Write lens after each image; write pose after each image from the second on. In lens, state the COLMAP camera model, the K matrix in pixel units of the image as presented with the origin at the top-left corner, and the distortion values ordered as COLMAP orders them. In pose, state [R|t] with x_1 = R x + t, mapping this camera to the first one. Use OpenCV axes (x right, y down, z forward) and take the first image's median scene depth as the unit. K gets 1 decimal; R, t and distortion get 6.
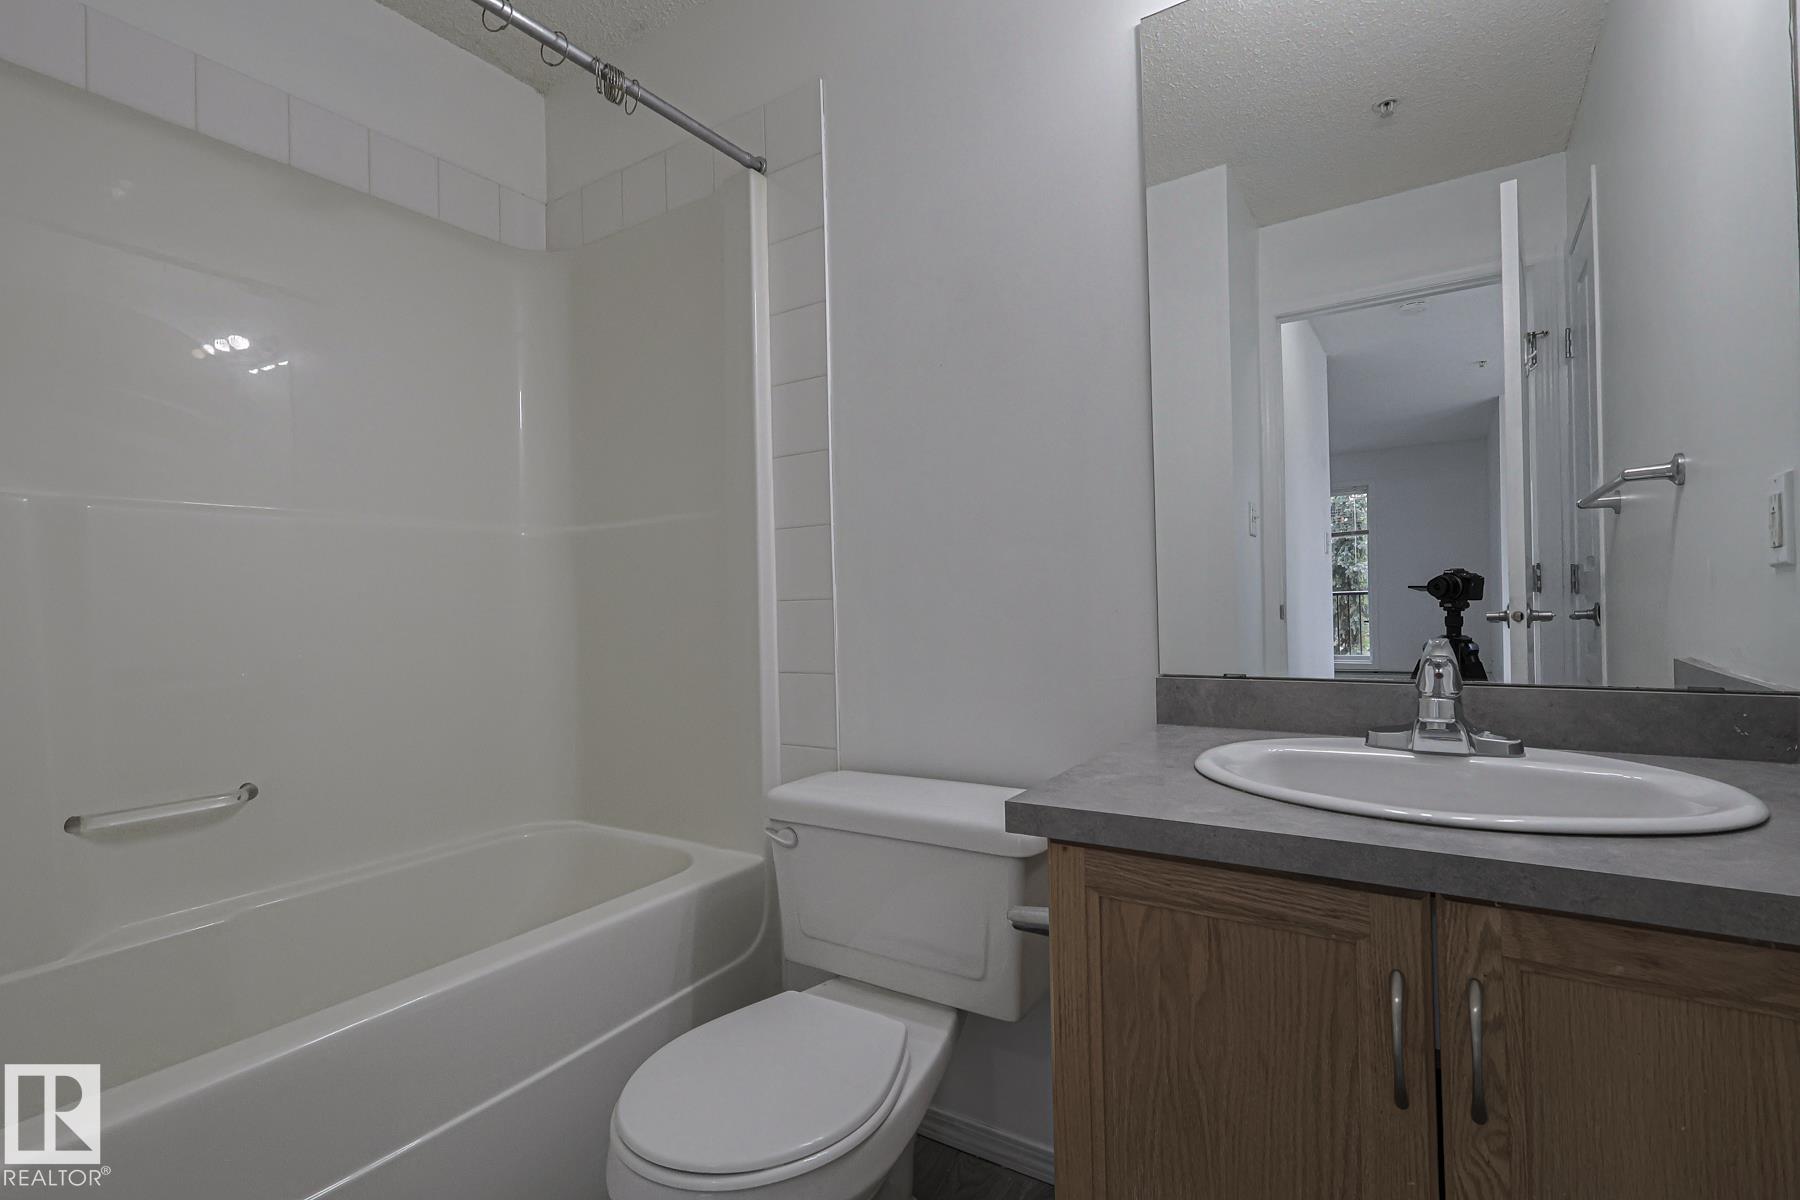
lens RADIAL K [[826.4, 0, 892.4], [0, 826.4, 604.6], [0, 0, 1]] dist [-0.000335, -0.000129]
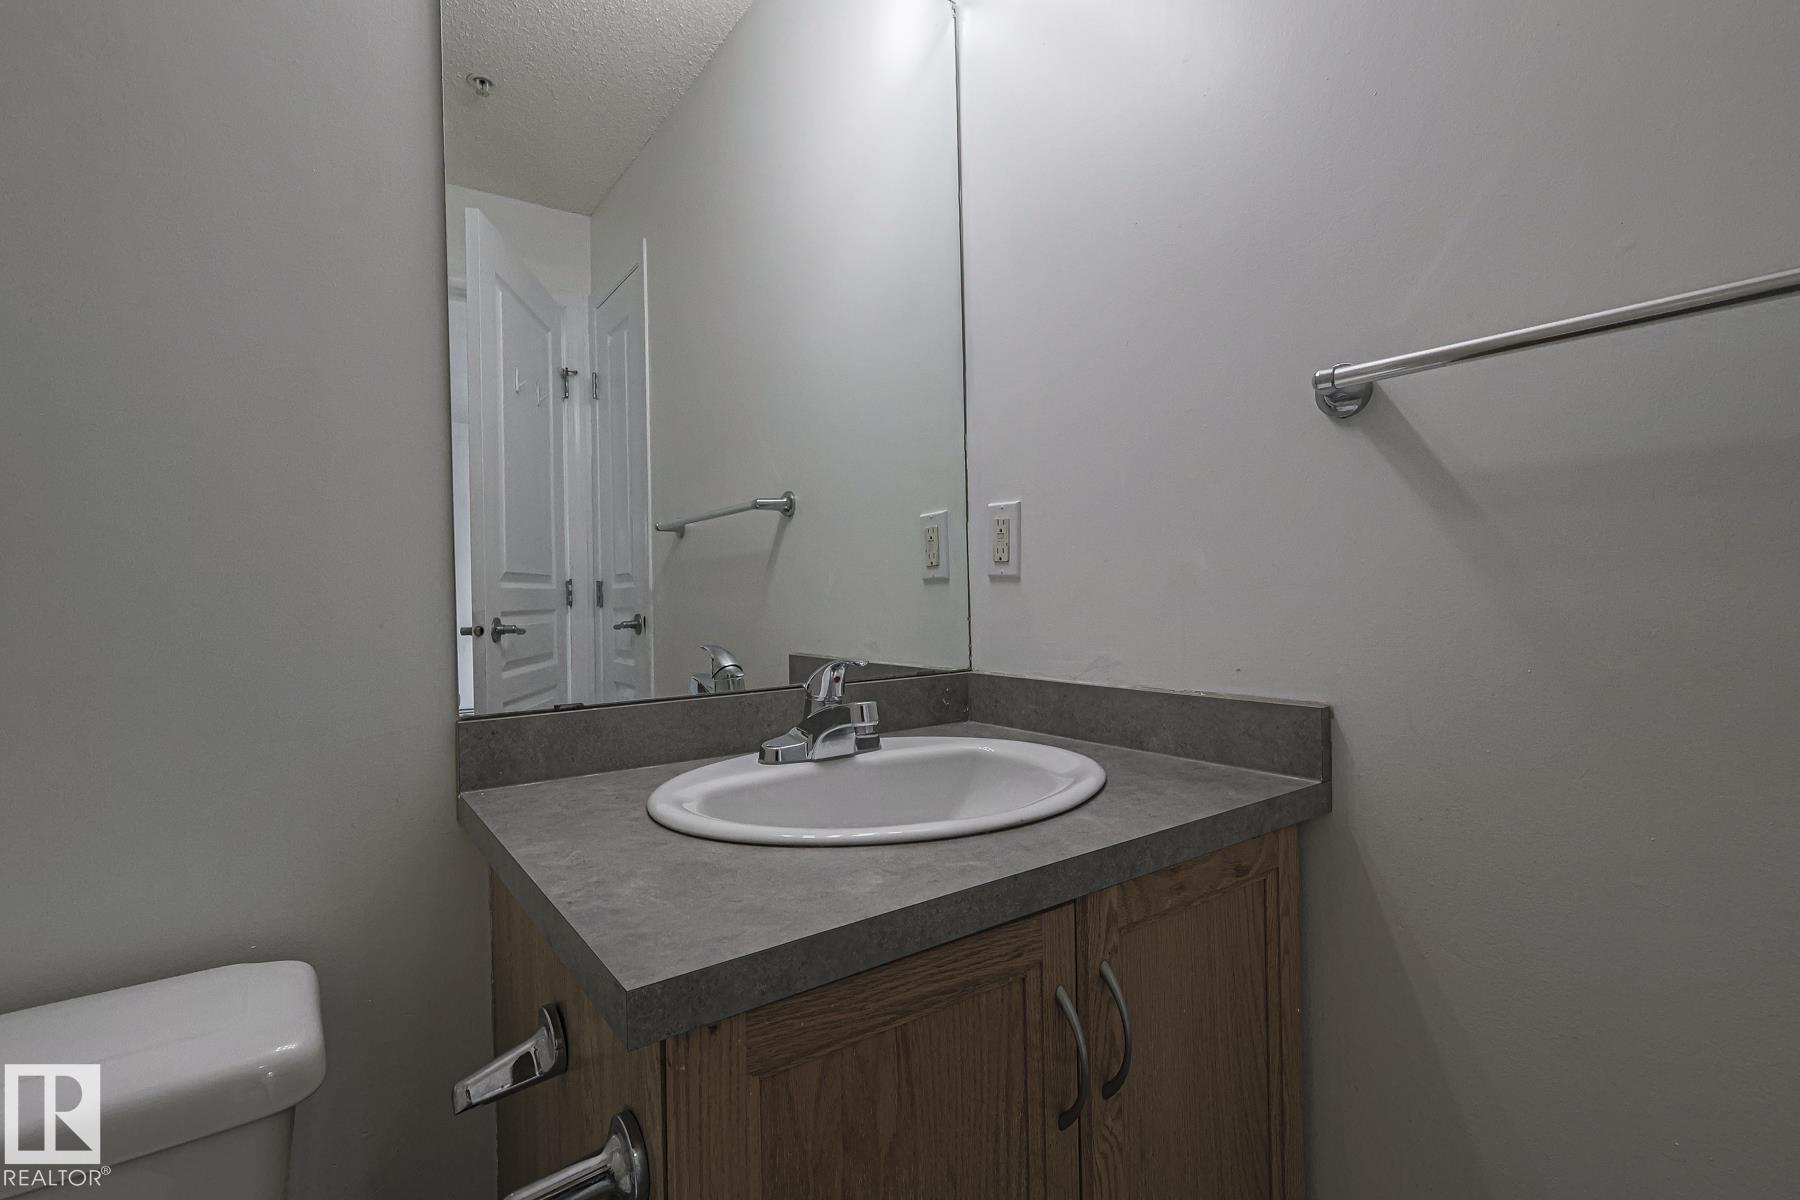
lens RADIAL K [[826.4, 0, 892.4], [0, 826.4, 604.6], [0, 0, 1]] dist [-0.000335, -0.000129]
pose [[0.364820, 0.002857, 0.931074, -0.297647], [0.018606, 0.999773, -0.010358, 0.009565], [-0.930892, 0.021103, 0.364684, 0.711257]]
